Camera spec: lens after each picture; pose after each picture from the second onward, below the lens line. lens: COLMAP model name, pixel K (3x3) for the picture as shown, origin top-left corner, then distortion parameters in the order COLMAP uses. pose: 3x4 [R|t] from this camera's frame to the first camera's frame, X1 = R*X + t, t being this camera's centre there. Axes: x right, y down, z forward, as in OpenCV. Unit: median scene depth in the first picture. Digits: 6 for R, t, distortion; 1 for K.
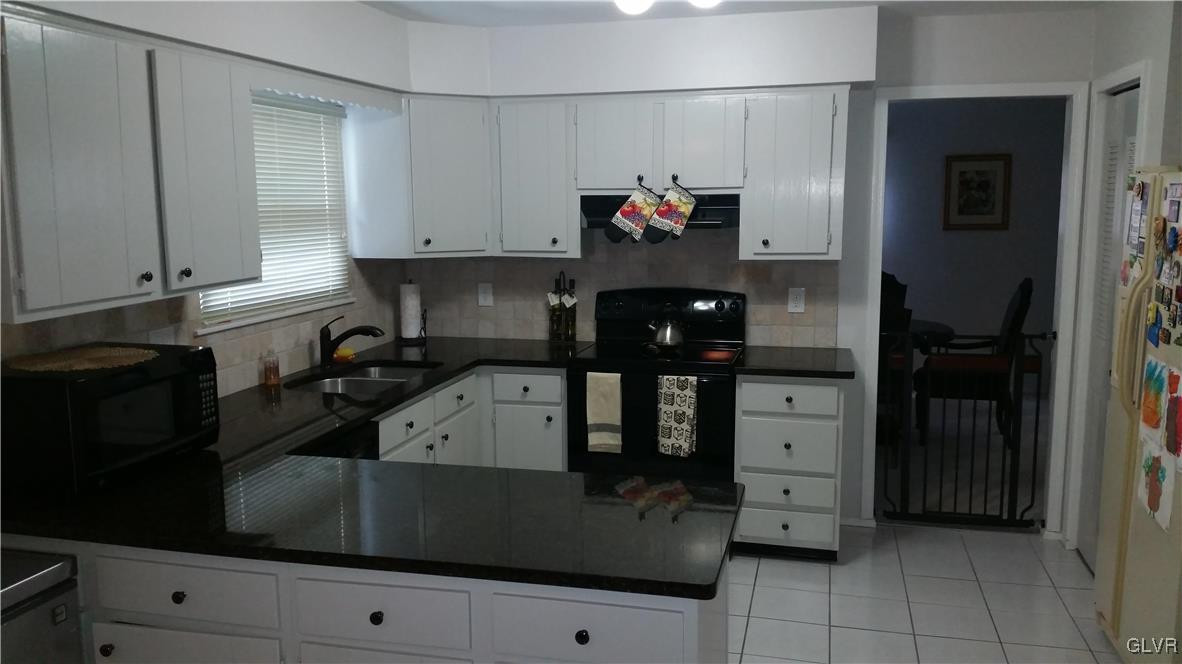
lens RADIAL K [[951.1, 0, 584.2], [0, 951.1, 340.4], [0, 0, 1]] dist [0.126831, -0.292973]
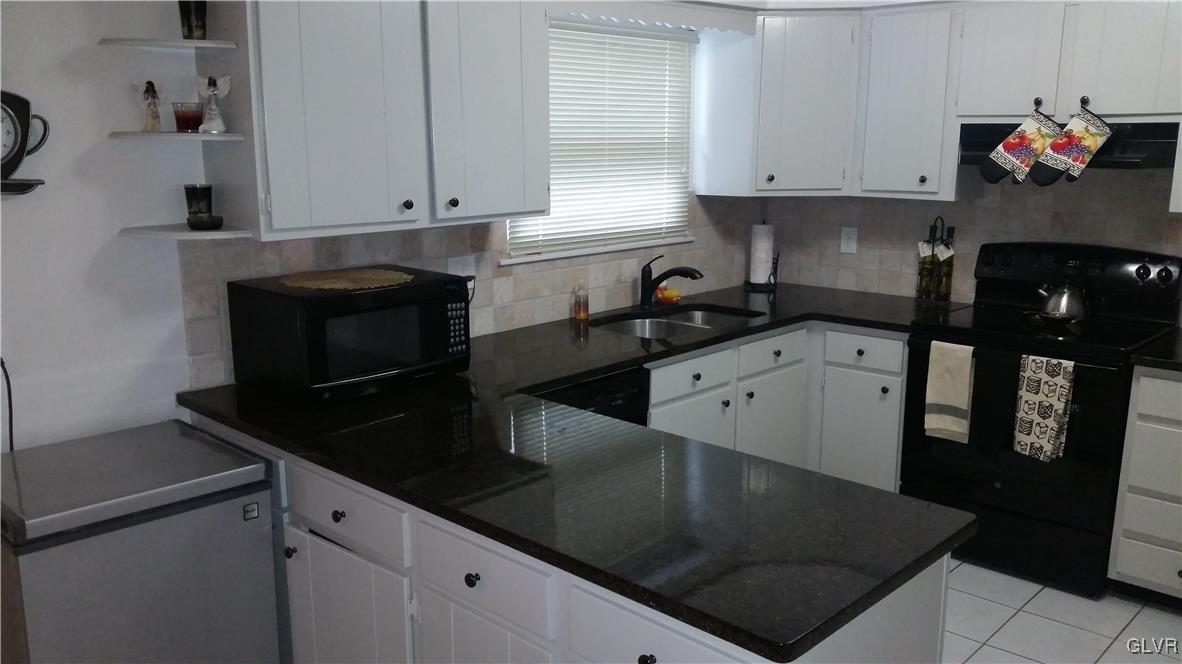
lens RADIAL K [[951.1, 0, 584.2], [0, 951.1, 340.4], [0, 0, 1]] dist [0.126831, -0.292973]
pose [[0.864082, 0.106386, -0.491979, 0.150977], [-0.075086, 0.993716, 0.083007, -0.013223], [0.497719, -0.034784, 0.866641, 0.125311]]
